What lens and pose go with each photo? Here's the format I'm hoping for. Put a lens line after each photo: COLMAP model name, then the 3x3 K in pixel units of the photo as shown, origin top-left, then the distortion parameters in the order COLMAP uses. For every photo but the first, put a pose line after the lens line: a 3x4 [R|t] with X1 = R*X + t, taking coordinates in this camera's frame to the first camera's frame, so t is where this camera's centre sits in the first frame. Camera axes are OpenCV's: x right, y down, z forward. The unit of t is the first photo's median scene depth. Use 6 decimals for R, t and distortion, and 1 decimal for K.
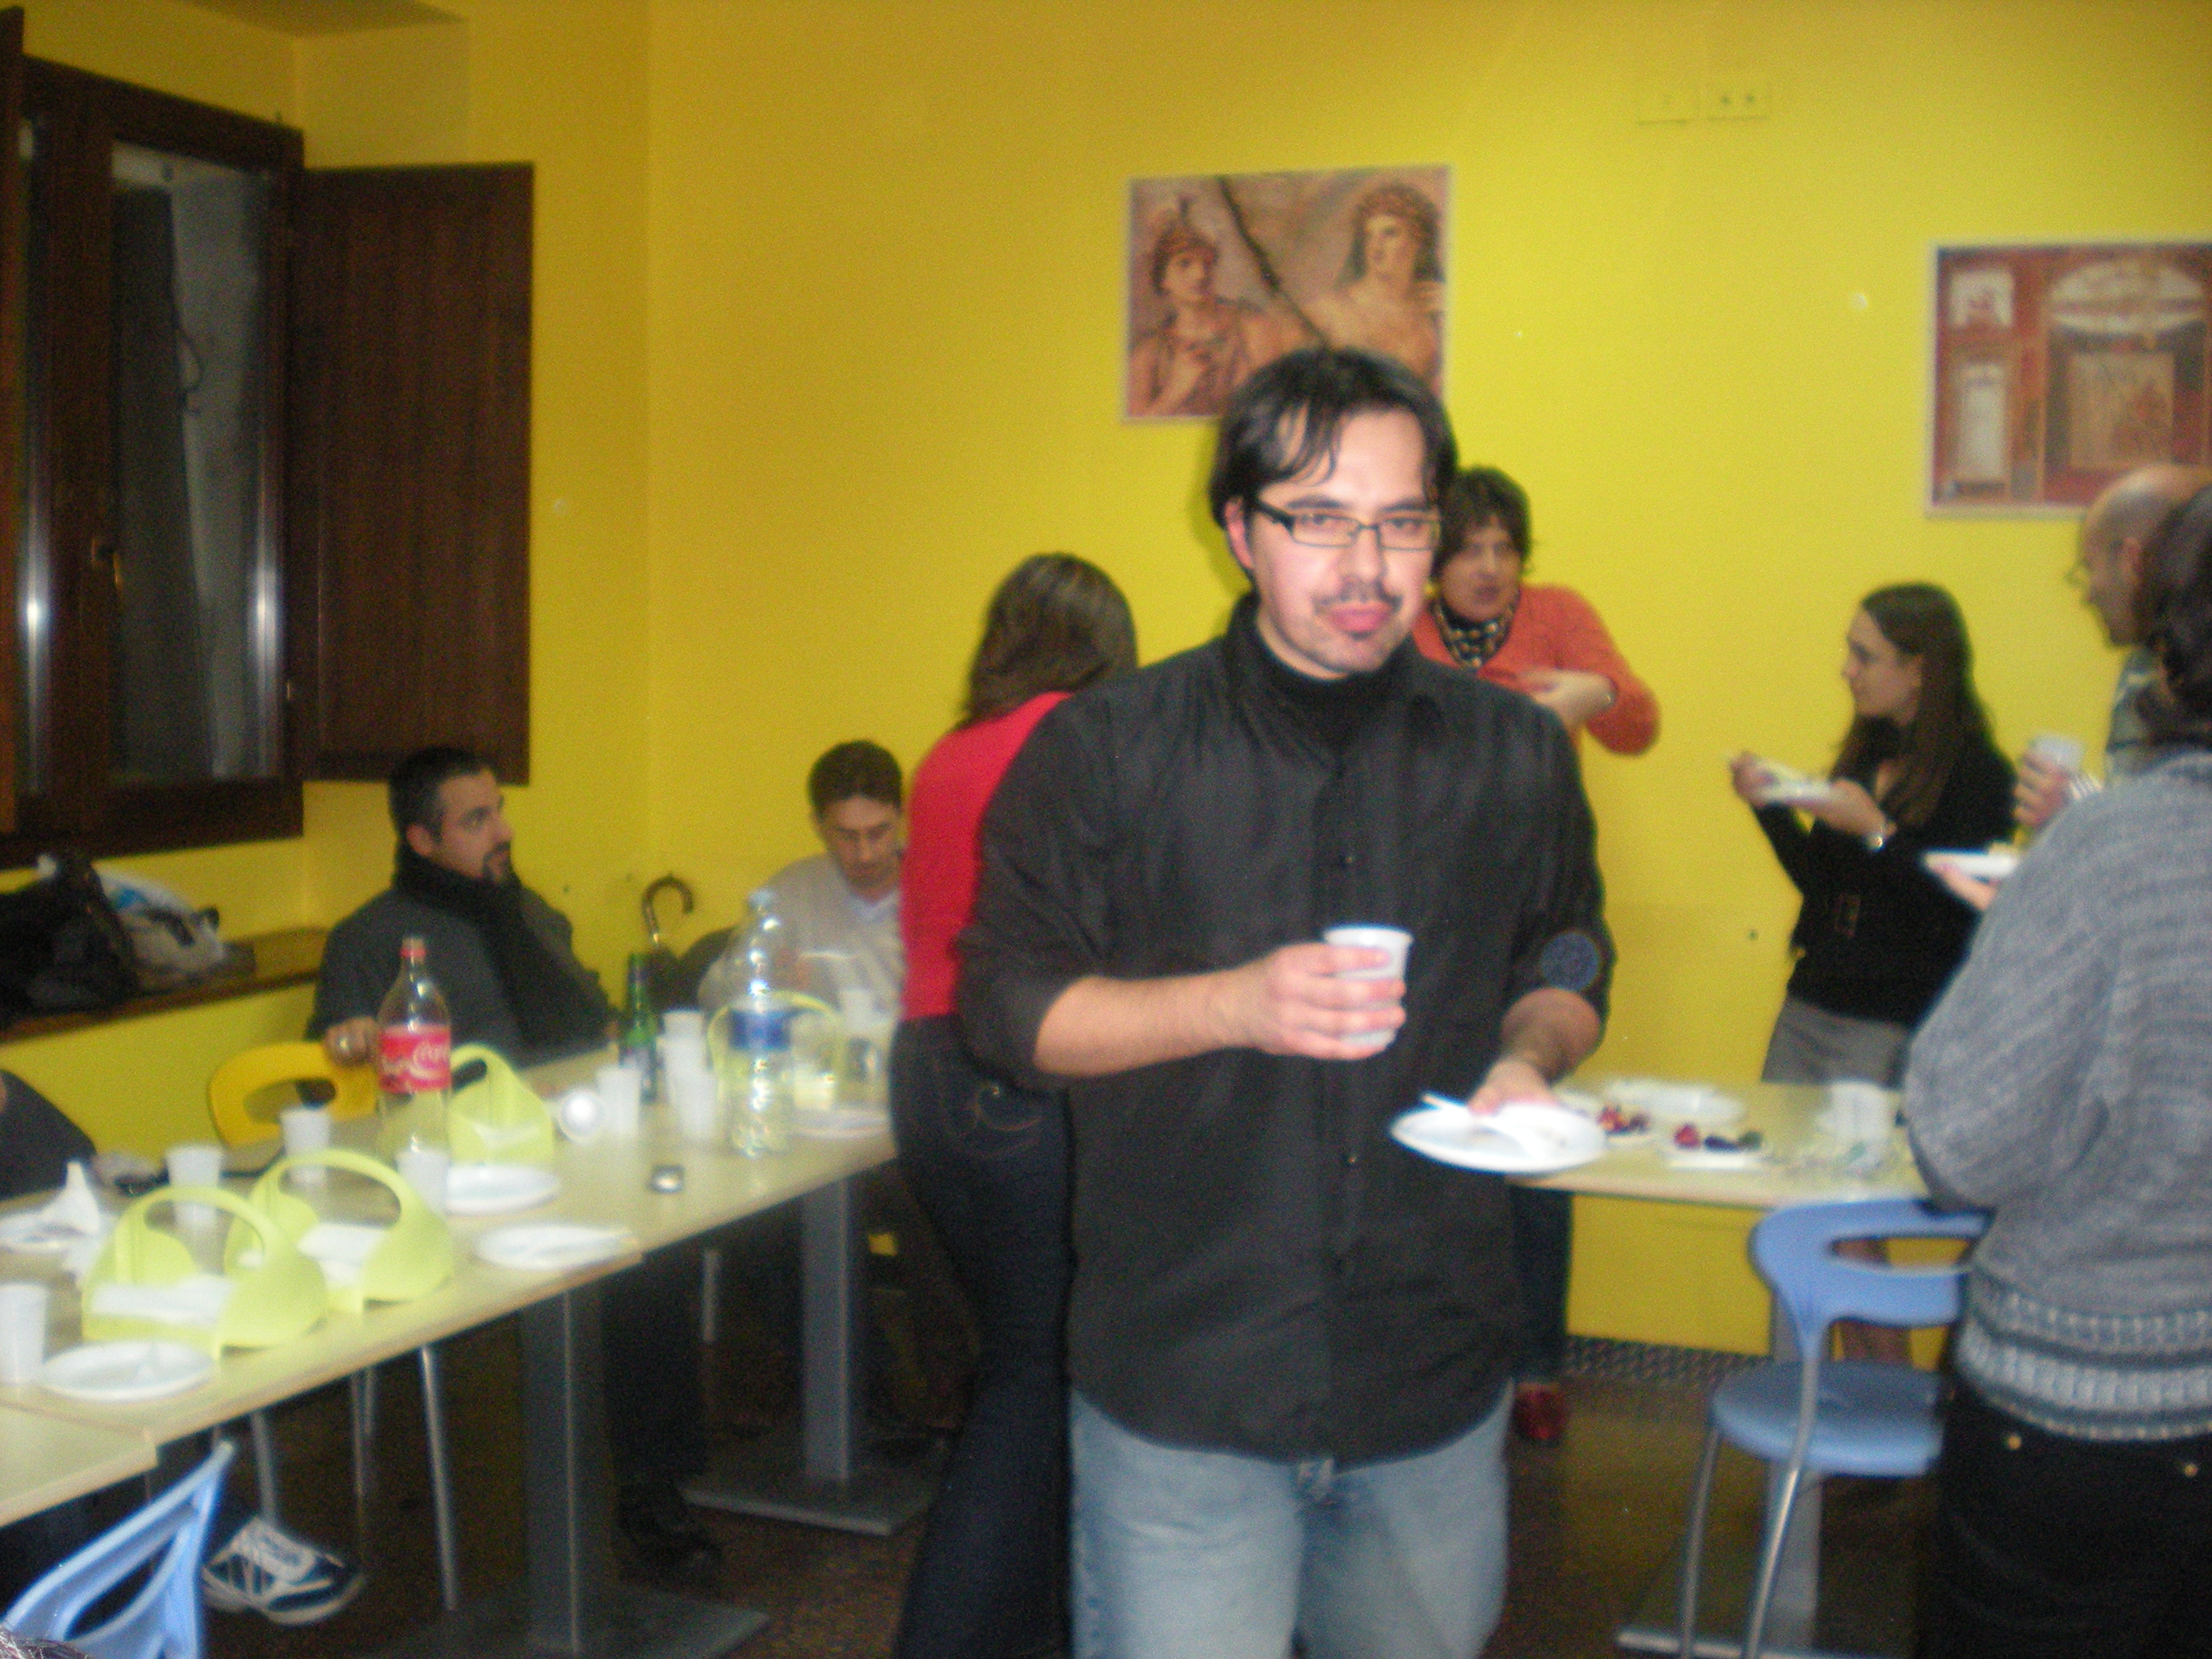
lens RADIAL K [[2569.9, 0, 1106.0], [0, 2569.9, 829.5], [0, 0, 1]] dist [-0.061262, -0.257359]
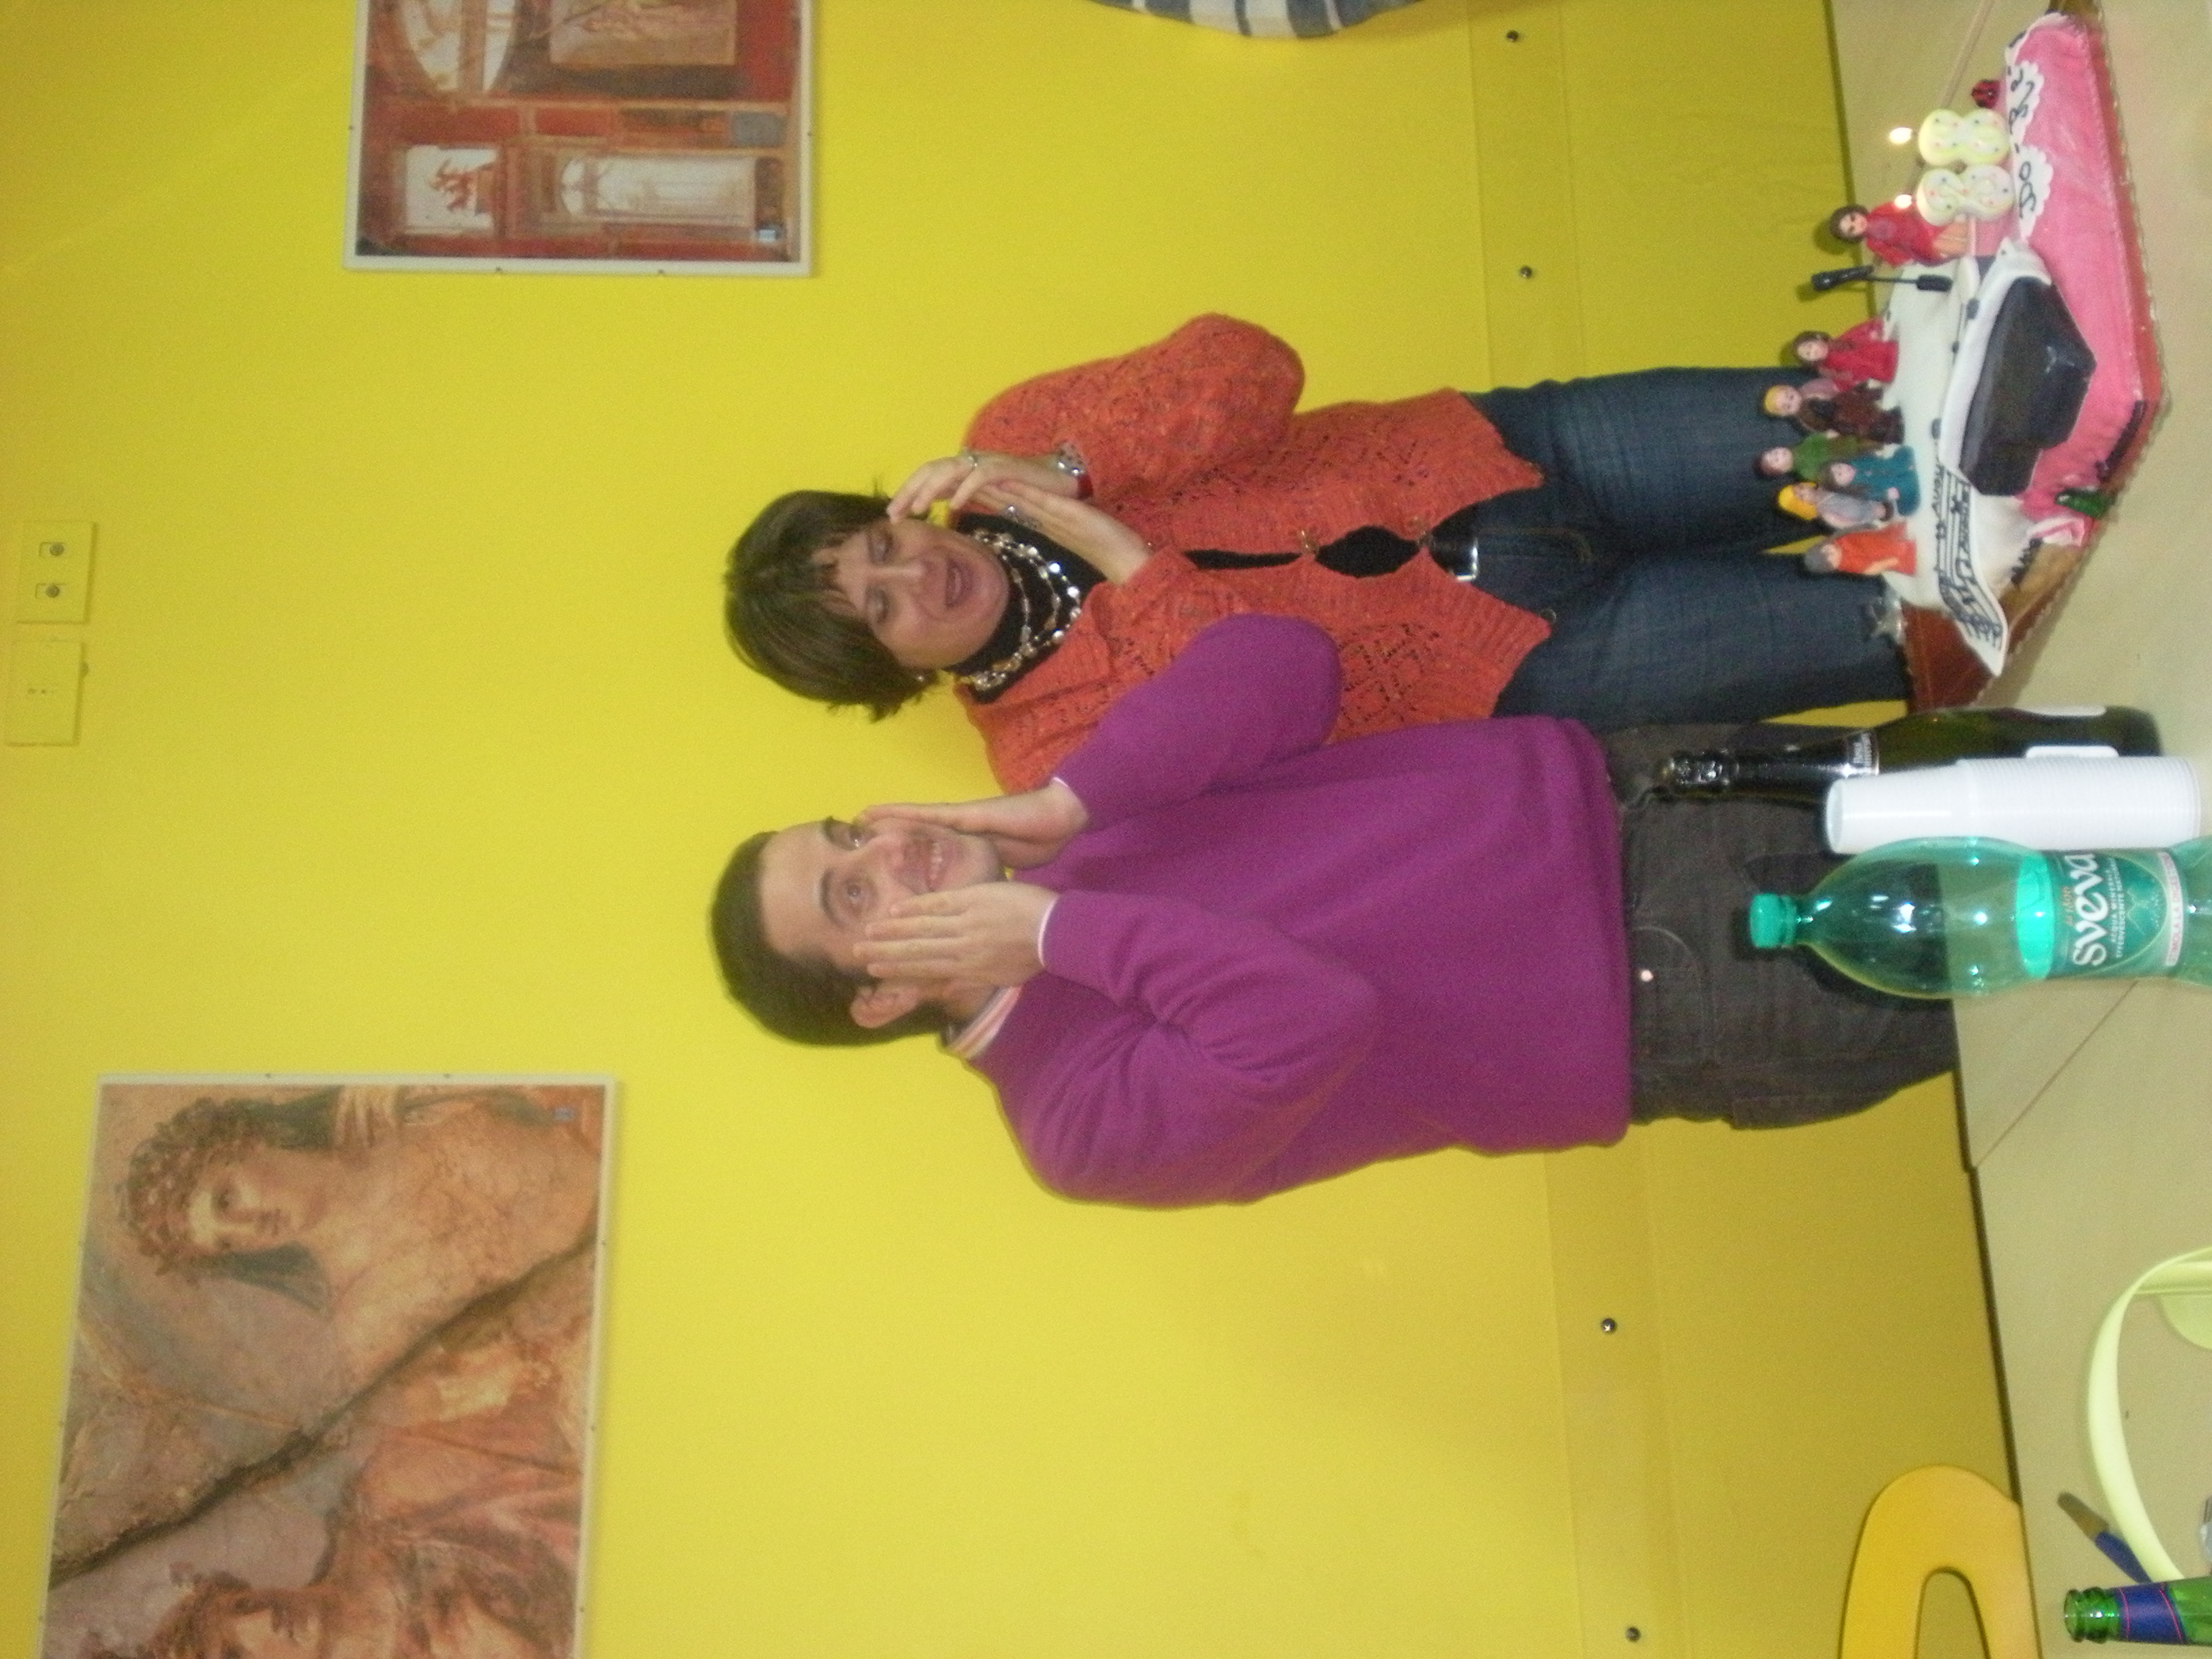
lens RADIAL K [[3517.4, 0, 1125.7], [0, 3517.4, 829.3], [0, 0, 1]] dist [0.366840, -1.273158]
pose [[-0.038982, -0.712175, 0.700918, -0.327311], [0.997252, -0.071957, -0.017650, -0.041322], [0.063006, 0.698304, 0.713023, 0.458615]]
